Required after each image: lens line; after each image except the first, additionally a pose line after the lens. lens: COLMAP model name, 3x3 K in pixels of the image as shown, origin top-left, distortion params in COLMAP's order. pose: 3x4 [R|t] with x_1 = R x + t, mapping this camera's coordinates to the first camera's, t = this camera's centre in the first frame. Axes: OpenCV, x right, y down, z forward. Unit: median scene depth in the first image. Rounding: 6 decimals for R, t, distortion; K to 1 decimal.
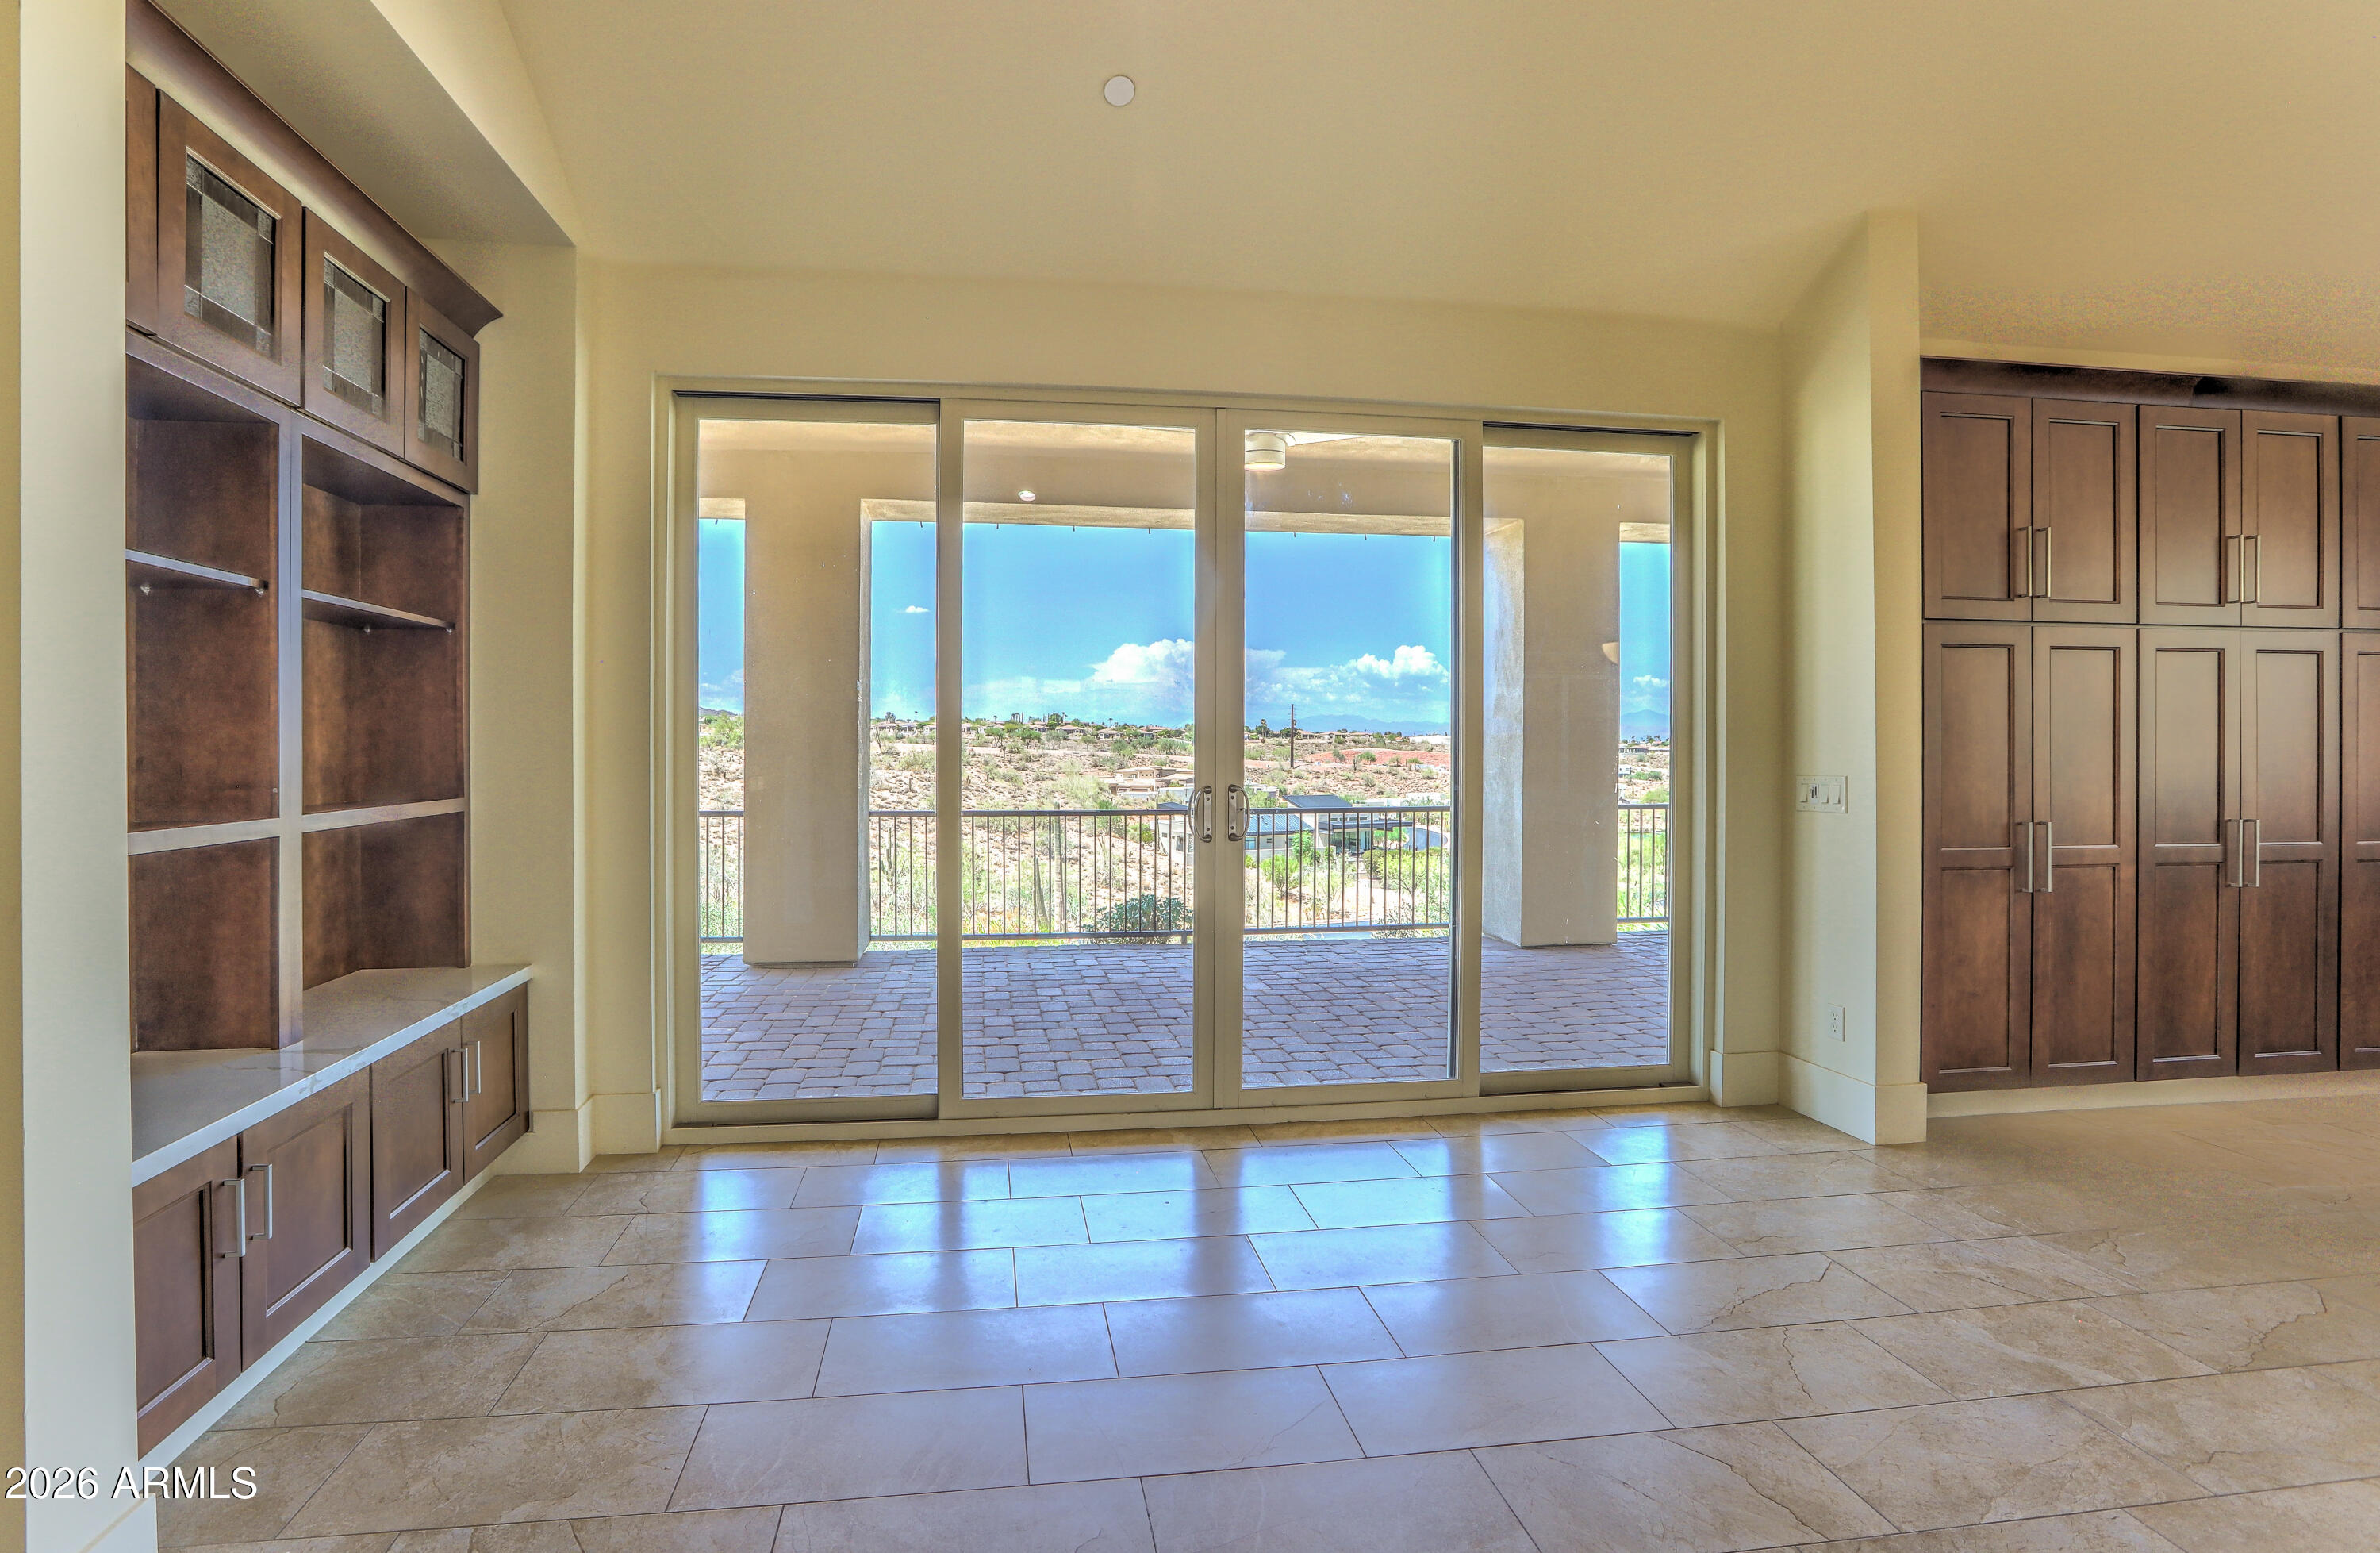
lens RADIAL K [[1061.5, 0, 1141.4], [0, 1061.5, 751.7], [0, 0, 1]] dist [-0.039870, 0.011433]
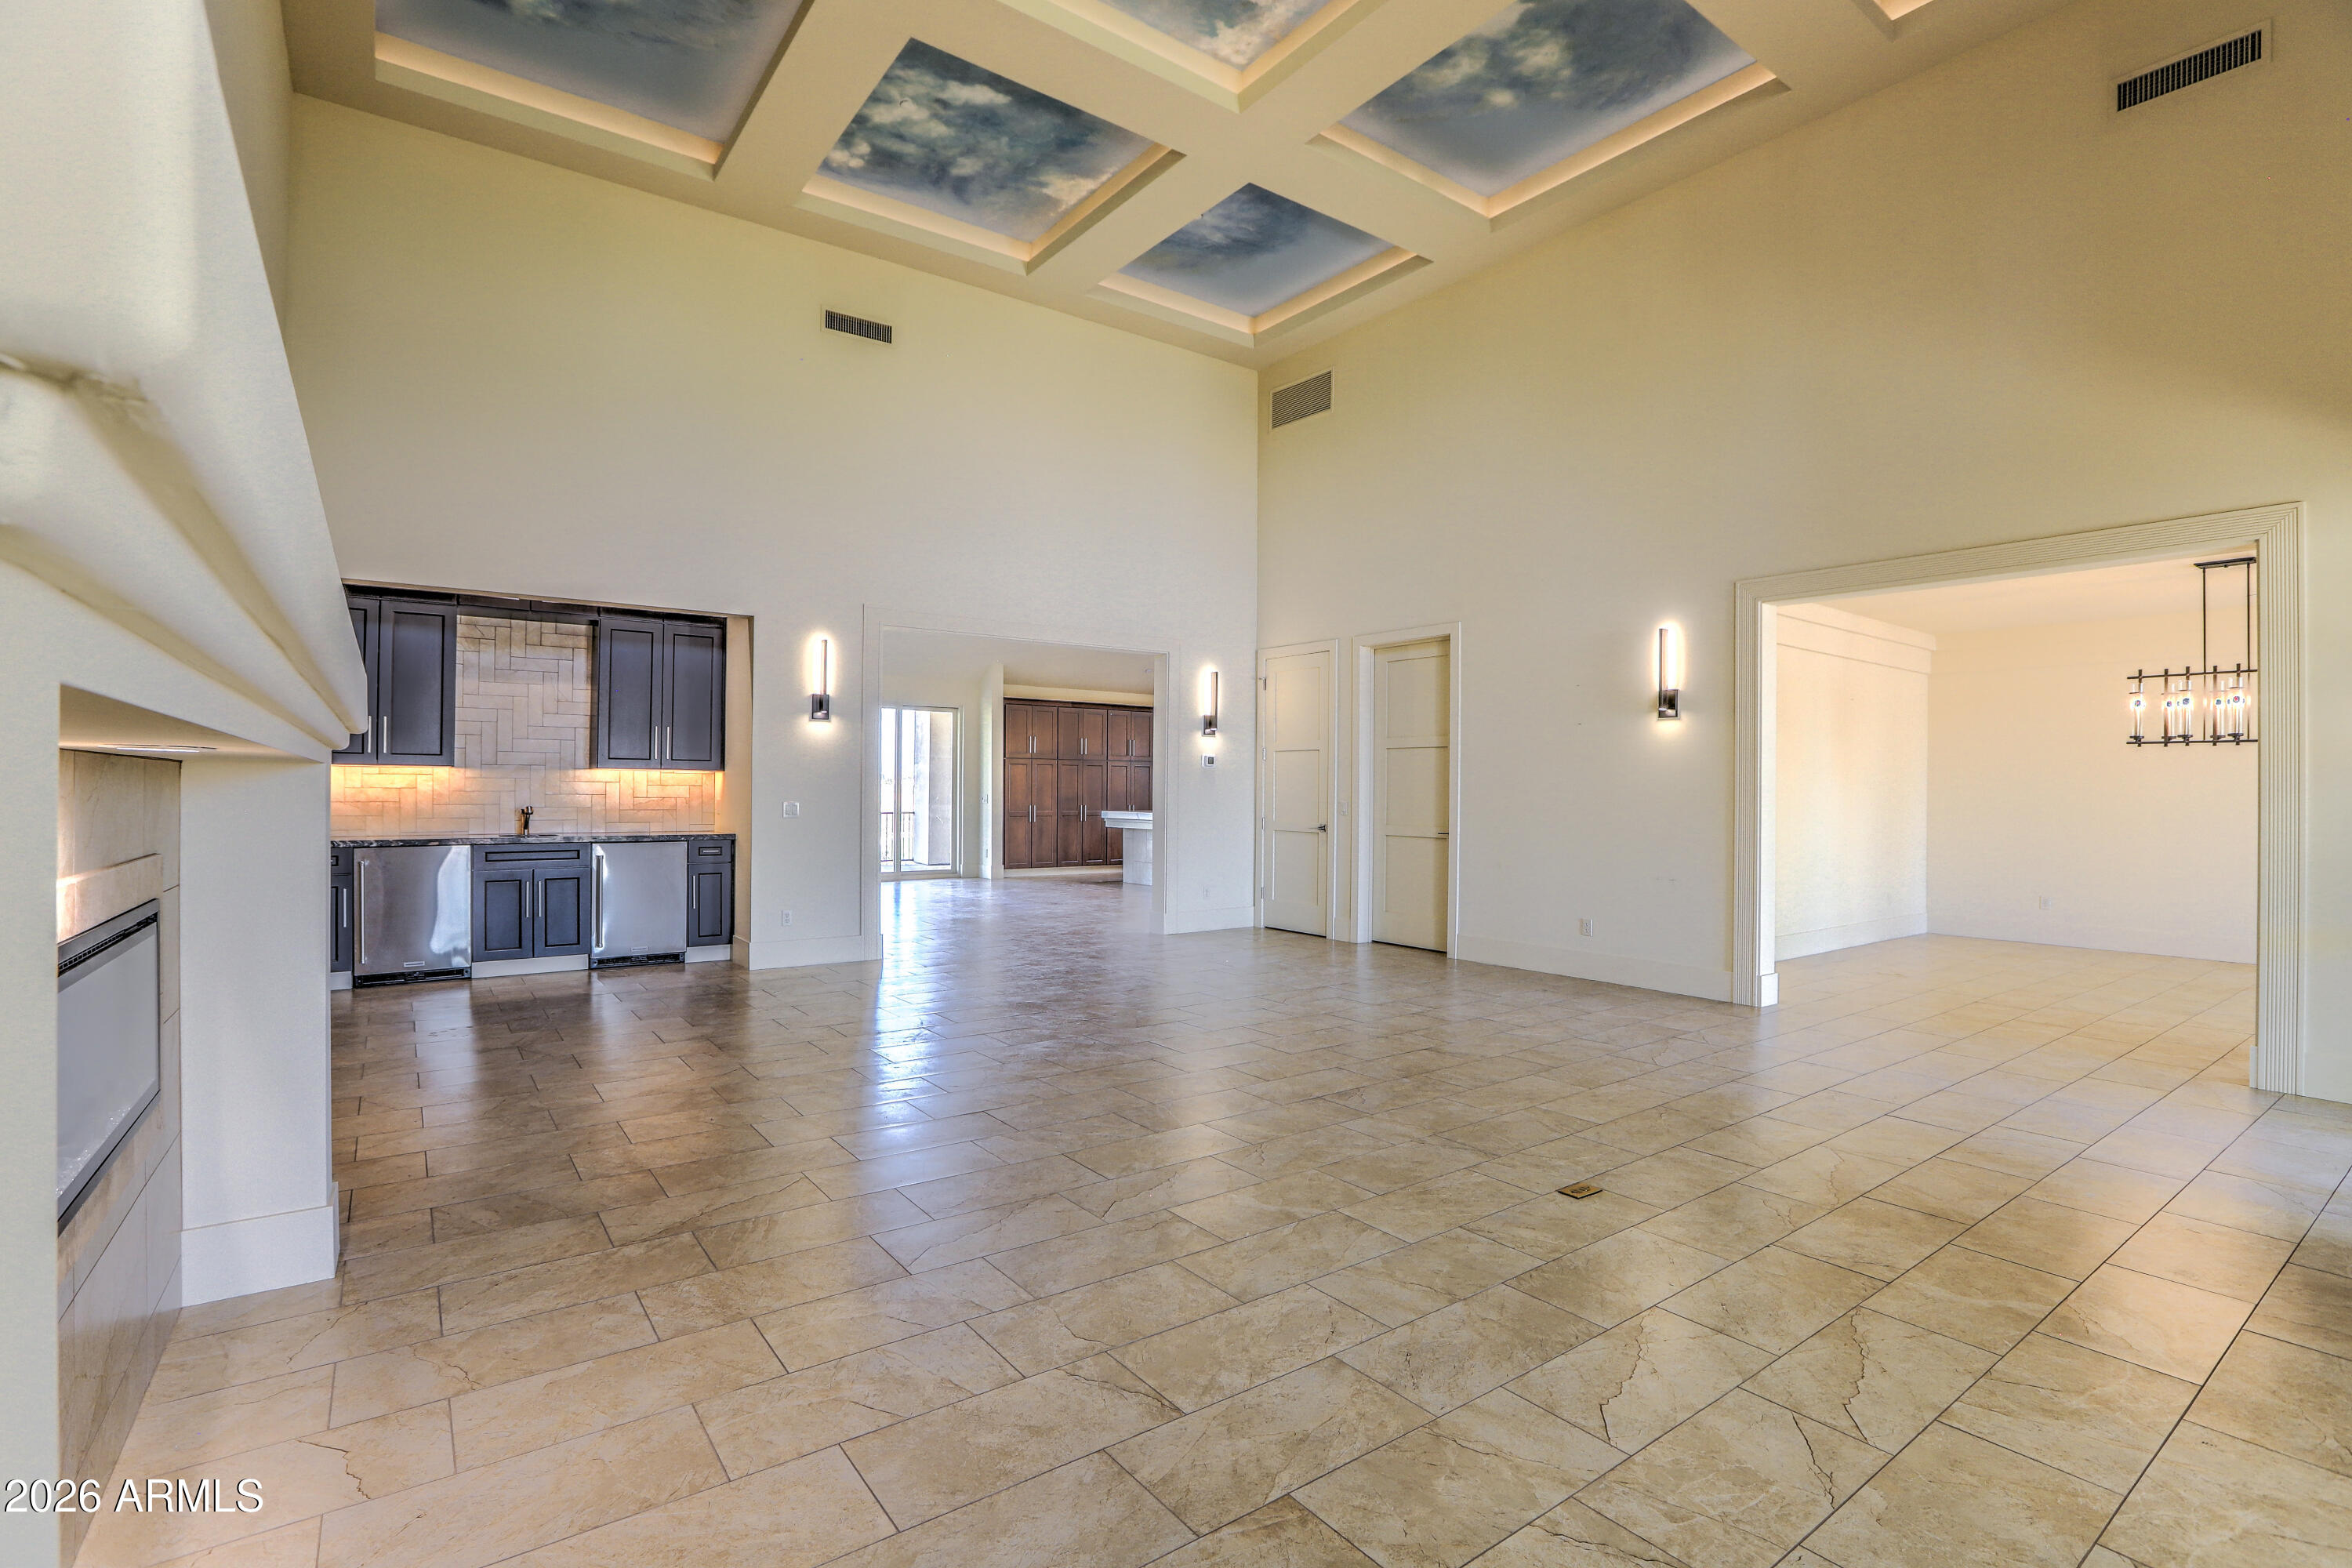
lens RADIAL K [[1070.0, 0, 1164.4], [0, 1070.0, 785.4], [0, 0, 1]] dist [-0.031672, 0.009485]
pose [[0.888002, 0.005160, 0.459811, -0.672461], [-0.003841, 0.999985, -0.003805, 0.000284], [-0.459824, 0.001613, 0.888009, -3.119282]]
